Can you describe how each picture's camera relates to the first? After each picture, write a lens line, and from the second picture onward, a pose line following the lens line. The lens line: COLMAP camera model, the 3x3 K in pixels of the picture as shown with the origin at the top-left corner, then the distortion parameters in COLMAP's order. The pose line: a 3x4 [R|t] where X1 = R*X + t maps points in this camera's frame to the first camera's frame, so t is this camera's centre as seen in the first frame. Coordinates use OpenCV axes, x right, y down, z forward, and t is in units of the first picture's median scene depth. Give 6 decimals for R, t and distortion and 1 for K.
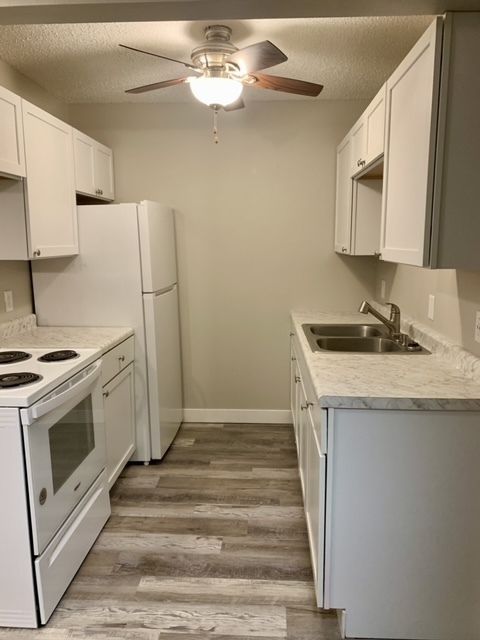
lens RADIAL K [[491.6, 0, 242.9], [0, 491.6, 322.0], [0, 0, 1]] dist [0.011589, -0.043781]
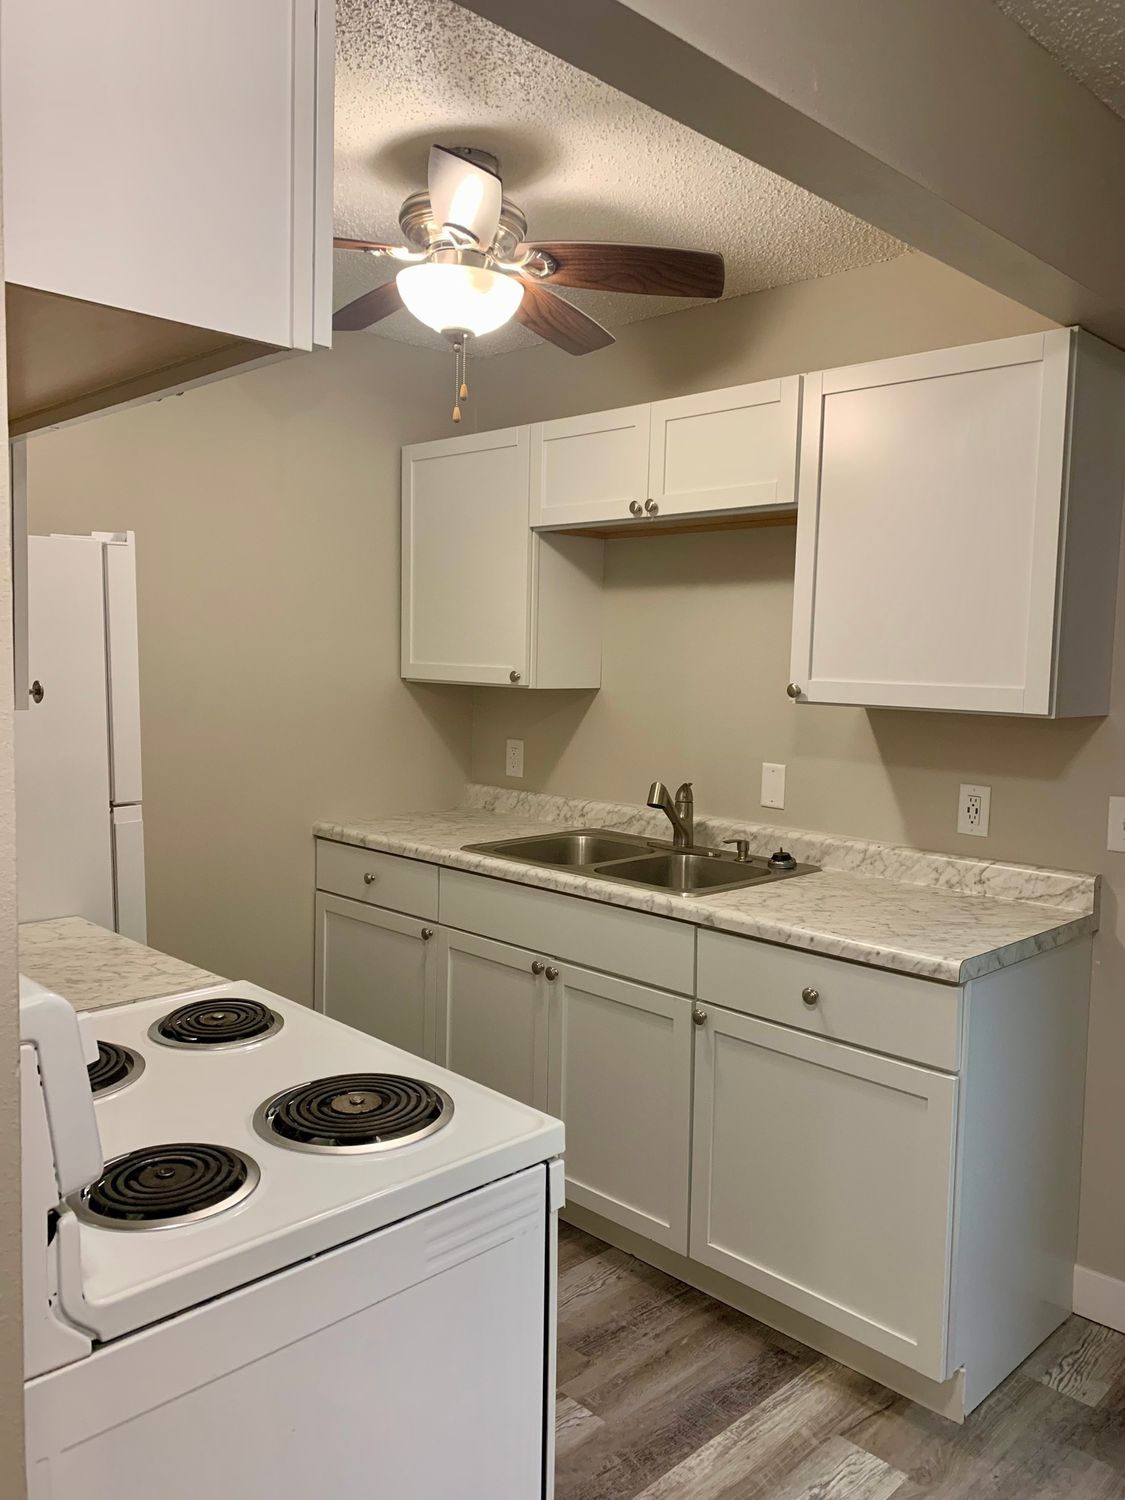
lens RADIAL K [[1137.0, 0, 592.2], [0, 1137.0, 733.0], [0, 0, 1]] dist [0.007937, -0.034755]
pose [[0.670225, -0.032758, 0.741435, -0.817674], [0.096408, 0.994403, -0.043214, -0.064305], [-0.735869, 0.100444, 0.669632, 0.357251]]
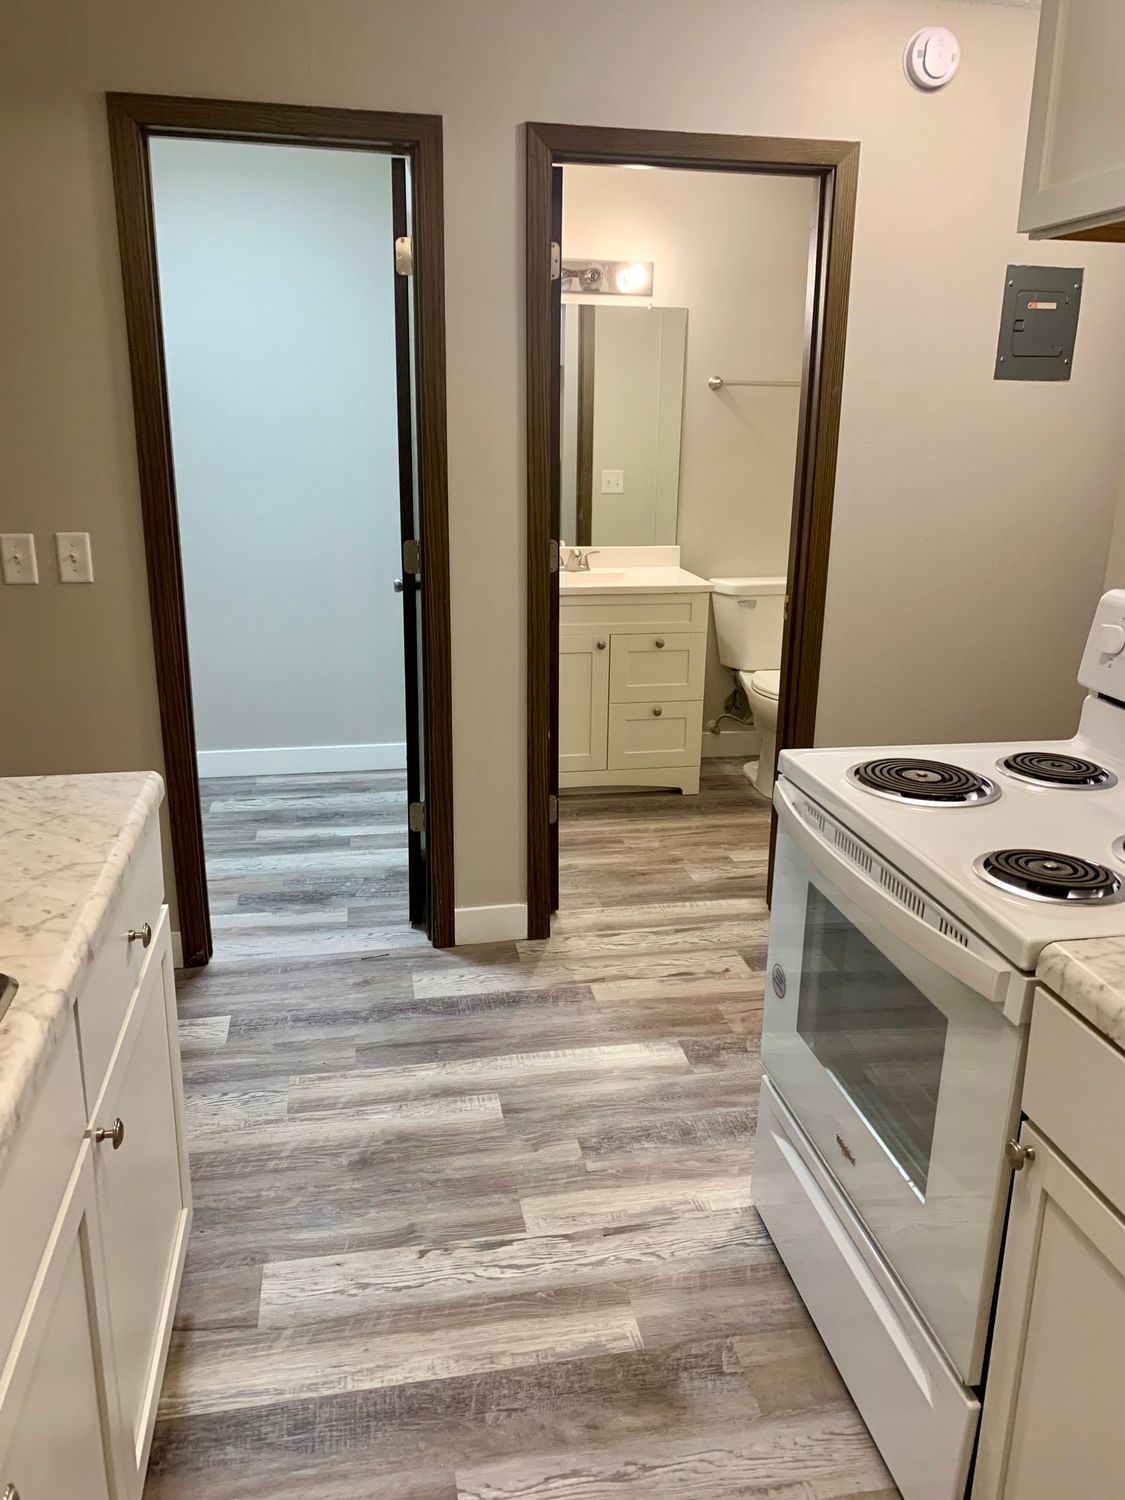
lens RADIAL K [[1152.2, 0, 569.3], [0, 1152.2, 754.8], [0, 0, 1]] dist [0.011589, -0.043781]
pose [[-0.971548, 0.047780, -0.231972, 0.032675], [-0.059284, 0.899199, 0.433505, -0.272070], [0.229302, 0.434924, -0.870783, 1.611181]]
